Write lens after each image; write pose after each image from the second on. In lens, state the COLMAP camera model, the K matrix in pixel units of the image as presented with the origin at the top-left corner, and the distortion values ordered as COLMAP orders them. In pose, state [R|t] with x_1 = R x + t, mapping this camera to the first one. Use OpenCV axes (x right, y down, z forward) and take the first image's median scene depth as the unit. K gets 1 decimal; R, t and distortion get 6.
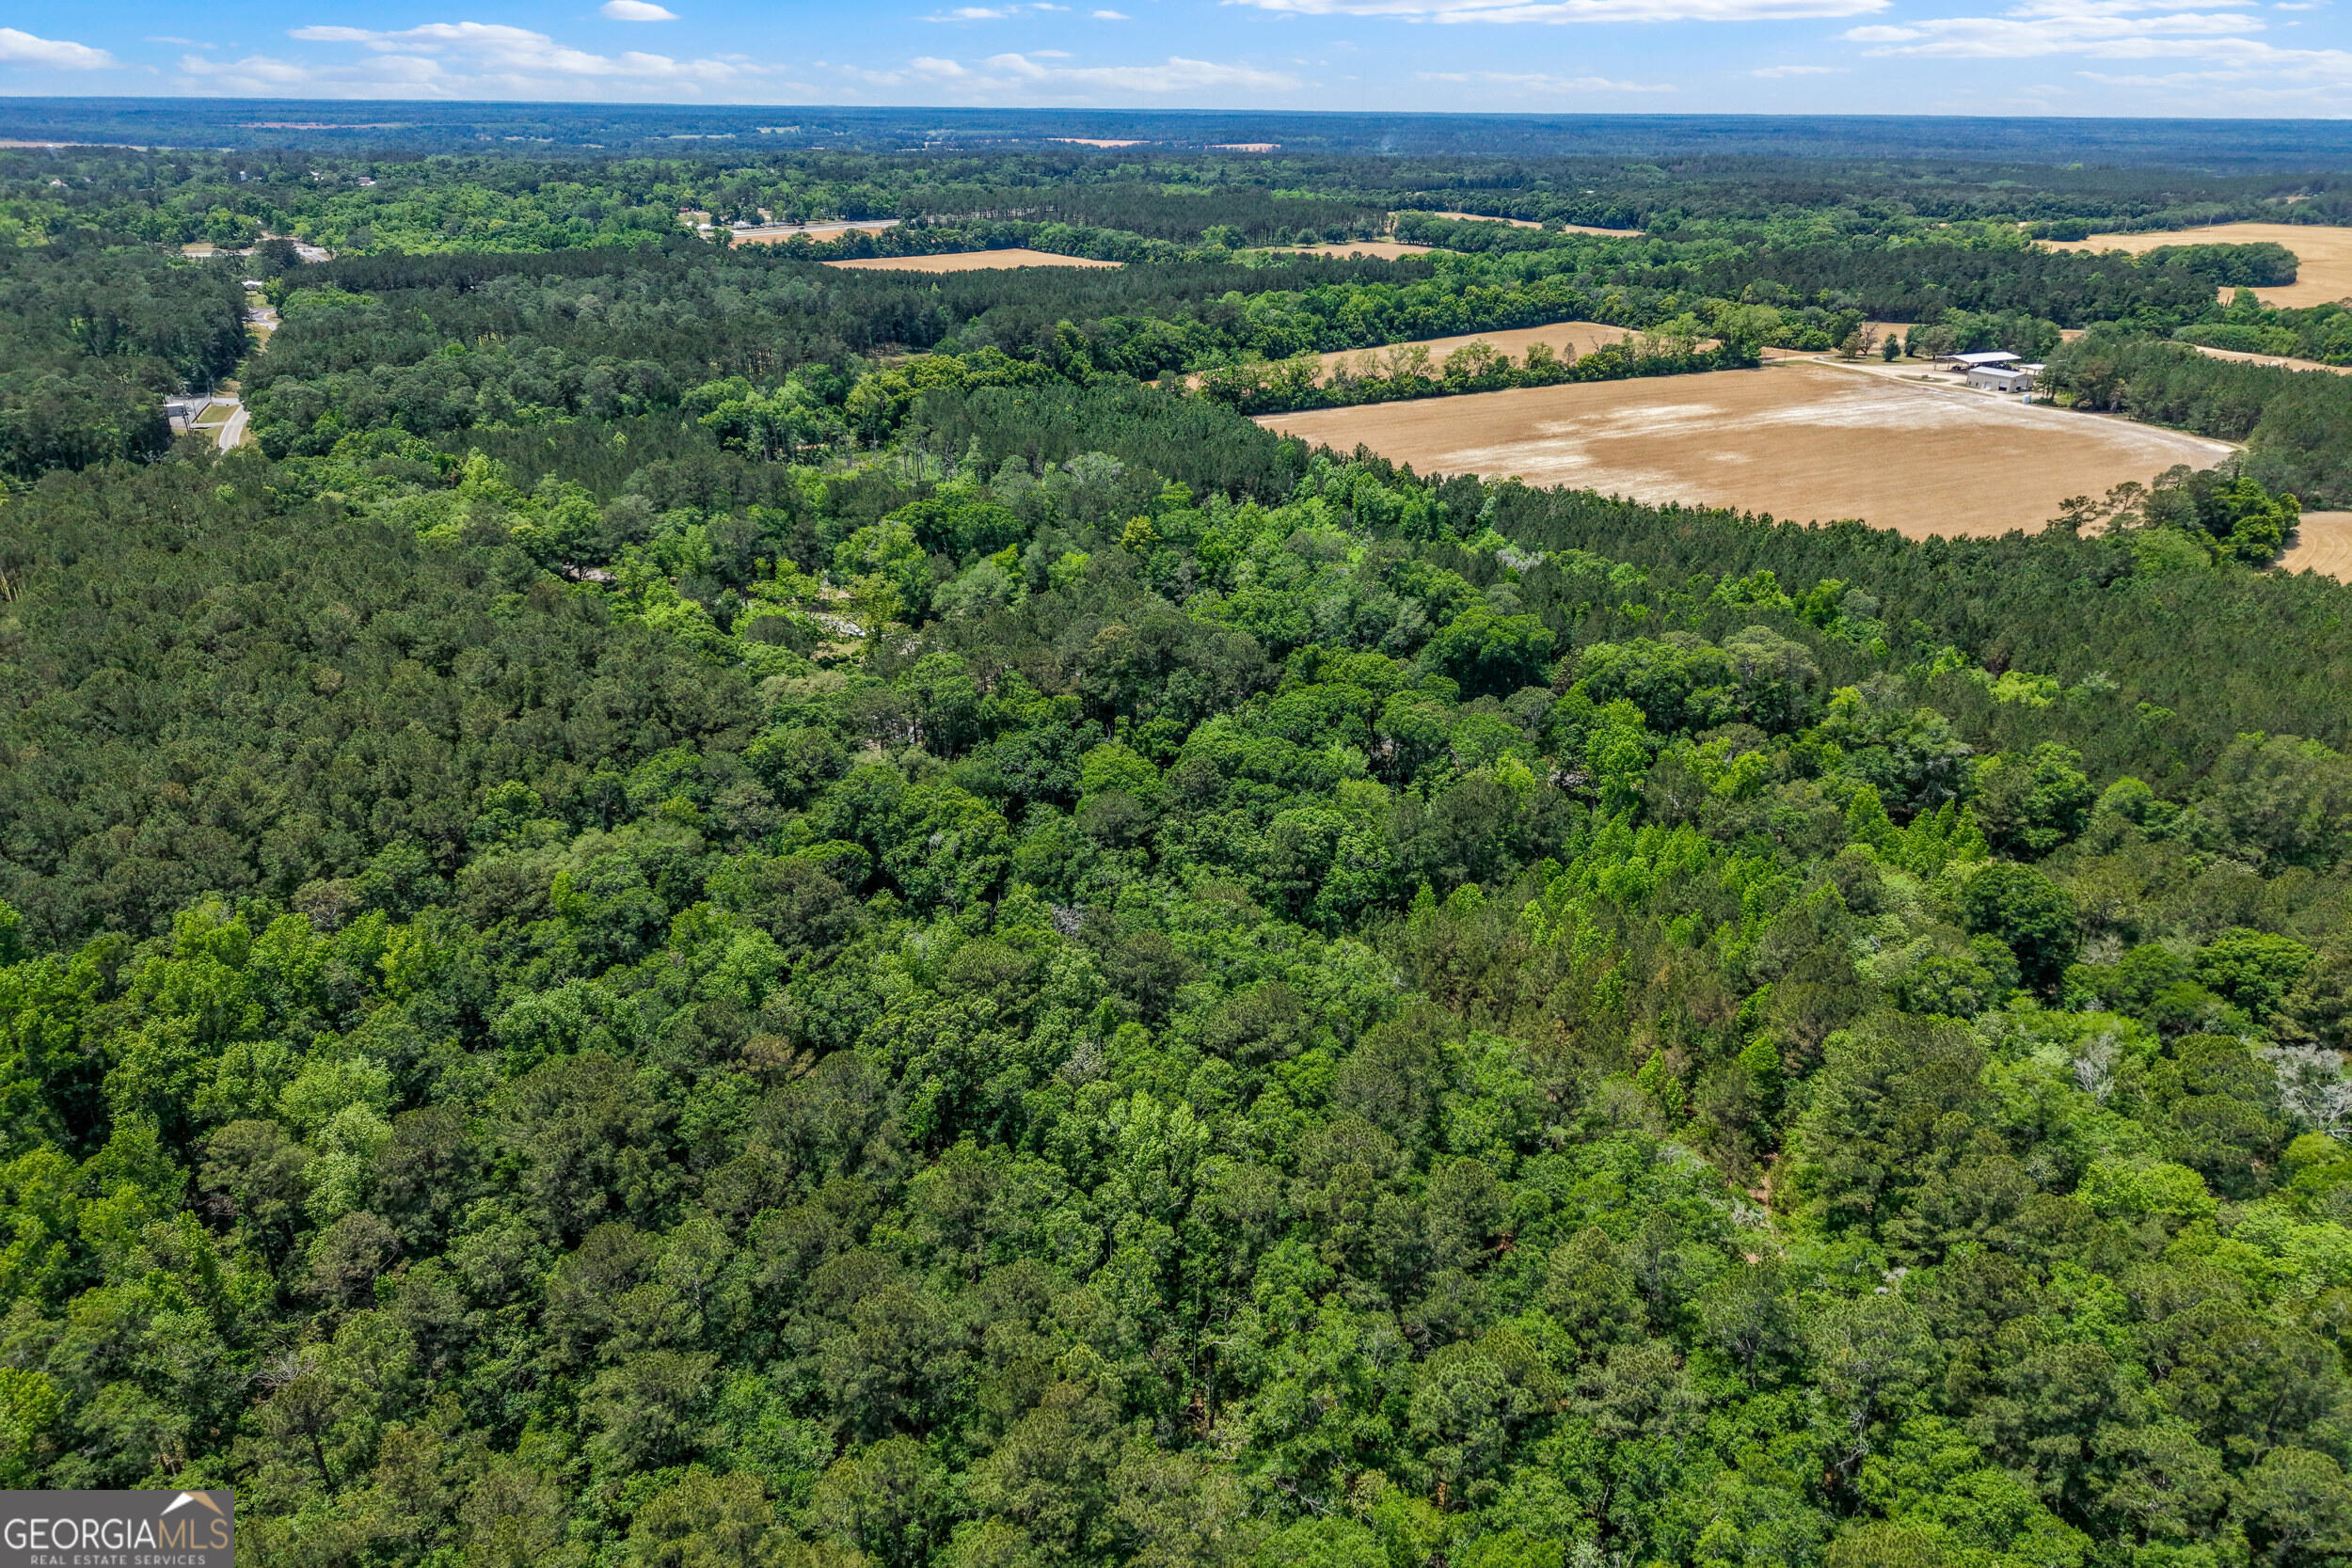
lens RADIAL K [[1439.6, 0, 1176.0], [0, 1439.6, 784.0], [0, 0, 1]] dist [-0.005623, -0.003197]
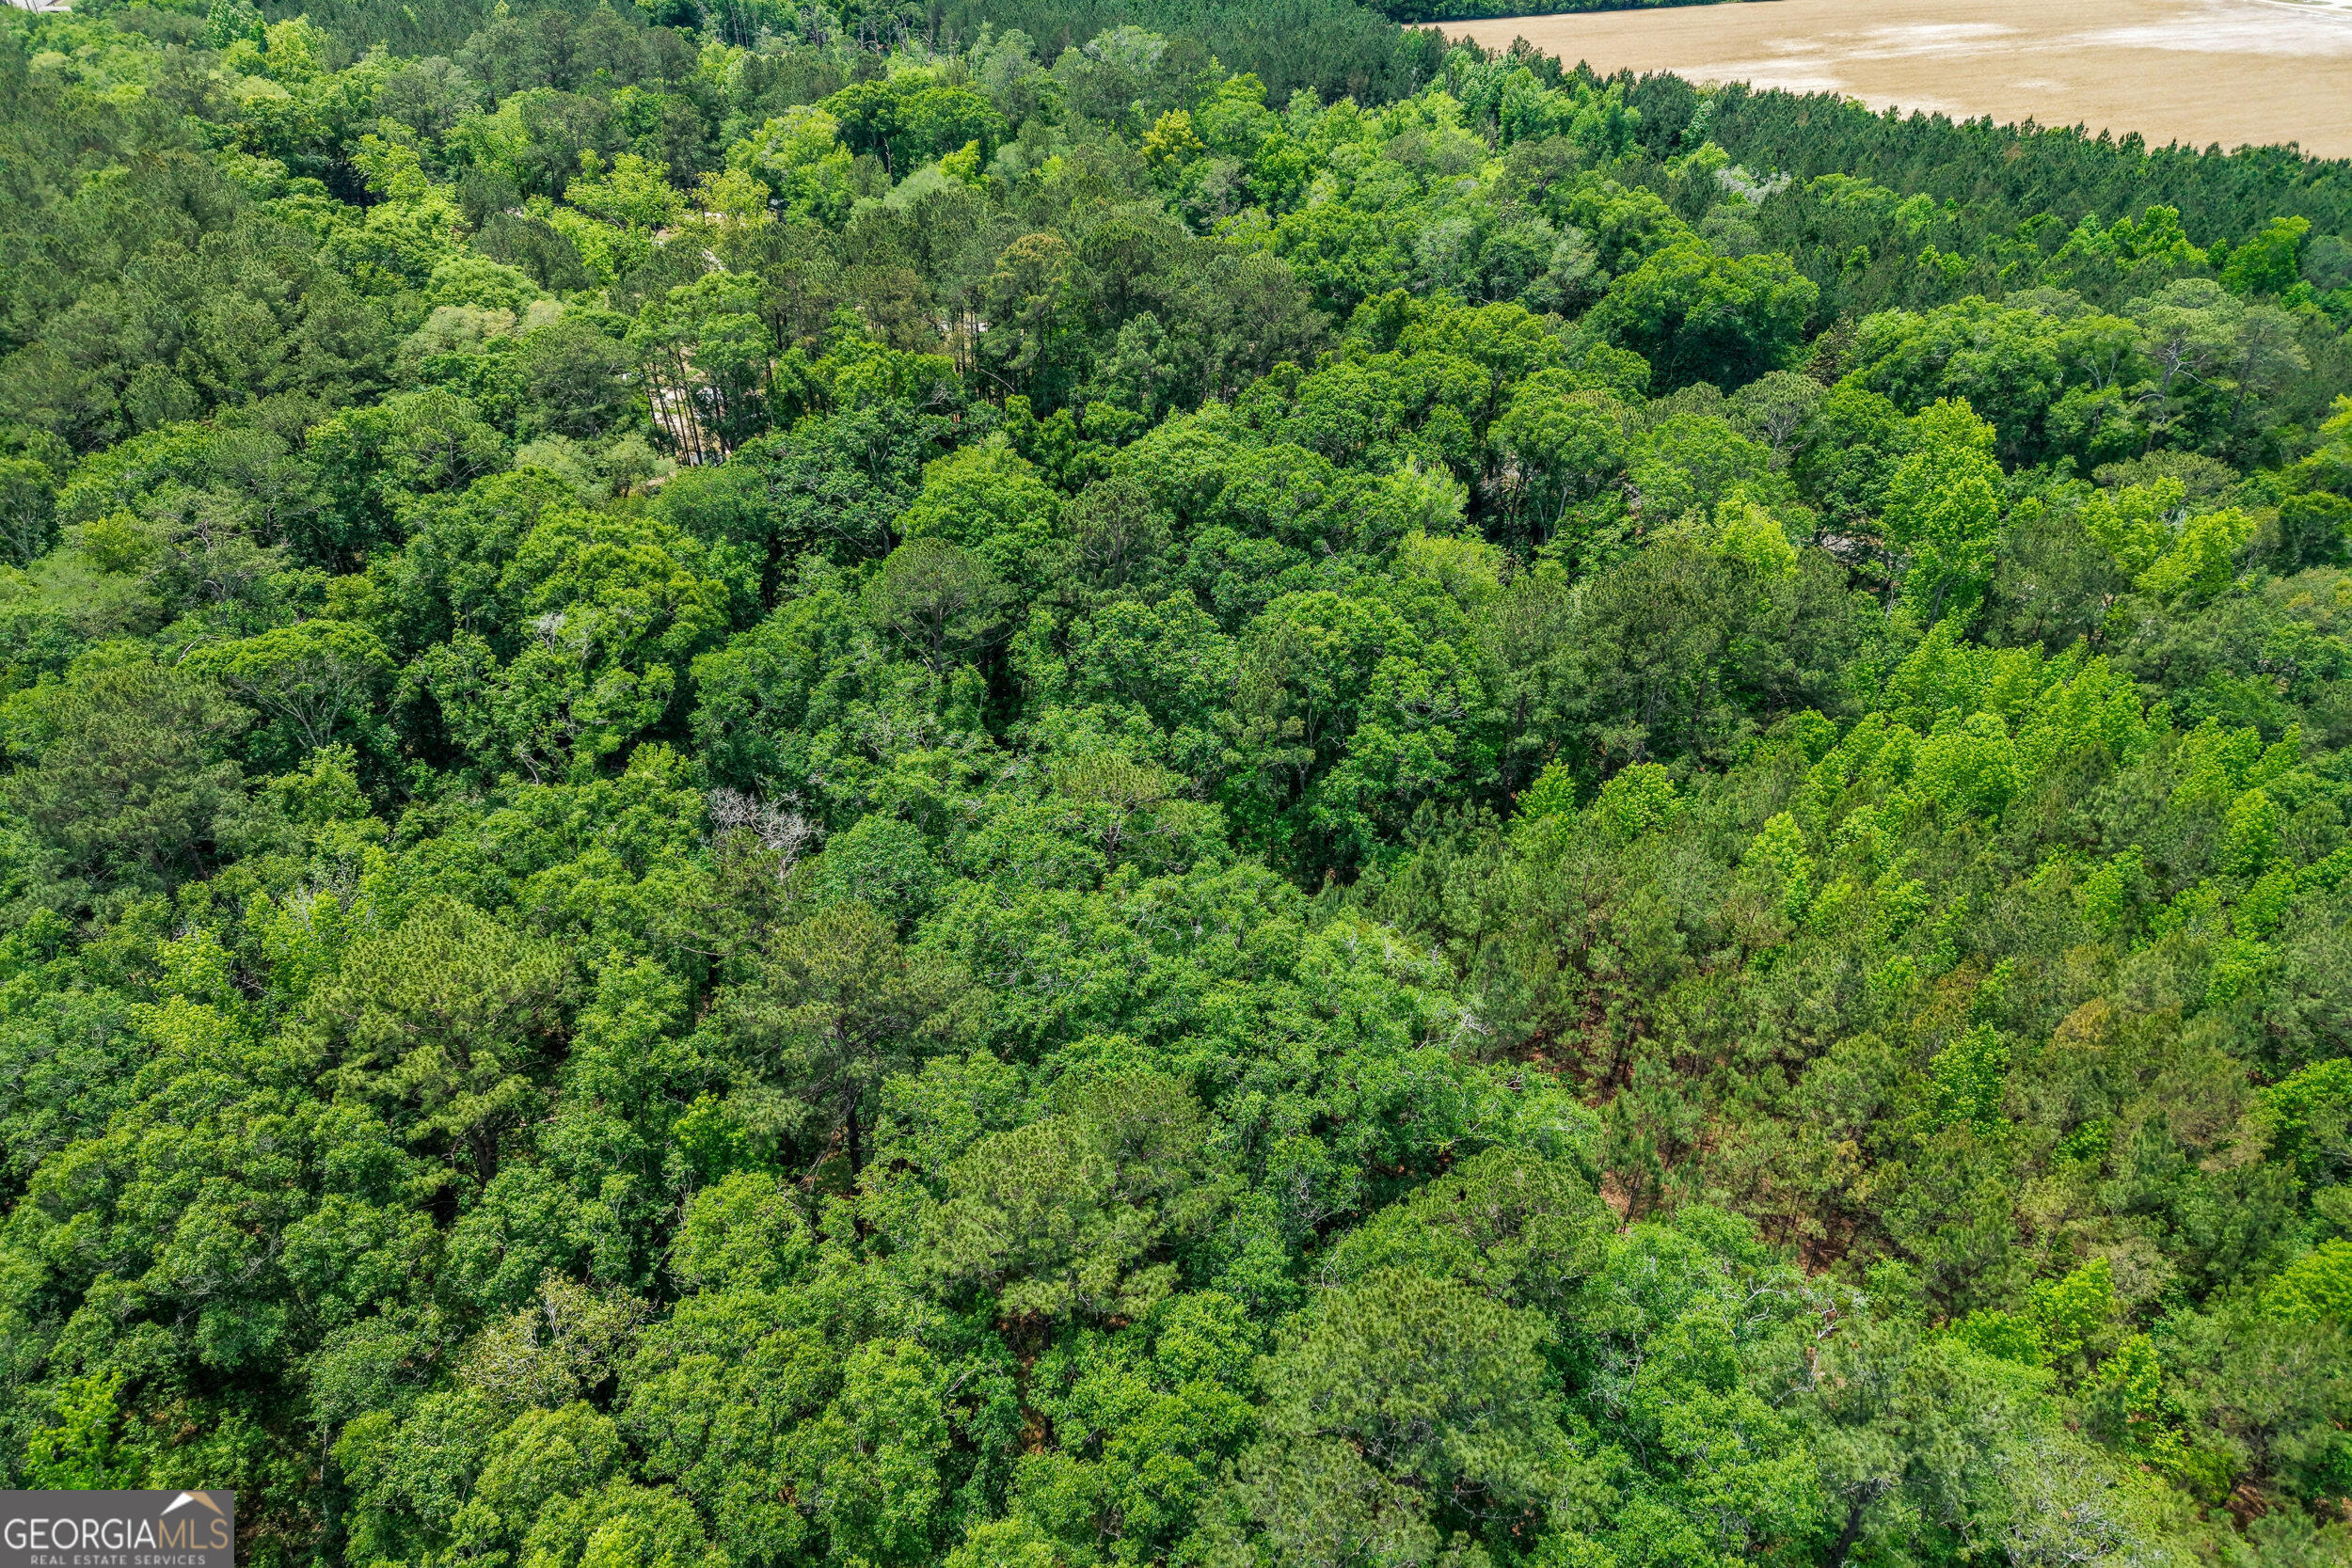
lens RADIAL K [[1439.6, 0, 1176.0], [0, 1439.6, 784.0], [0, 0, 1]] dist [-0.005623, -0.003197]
pose [[0.995261, 0.054596, -0.080471, 0.067388], [-0.038176, 0.980449, 0.193033, -0.009788], [0.089436, -0.189046, 0.977887, 0.407568]]
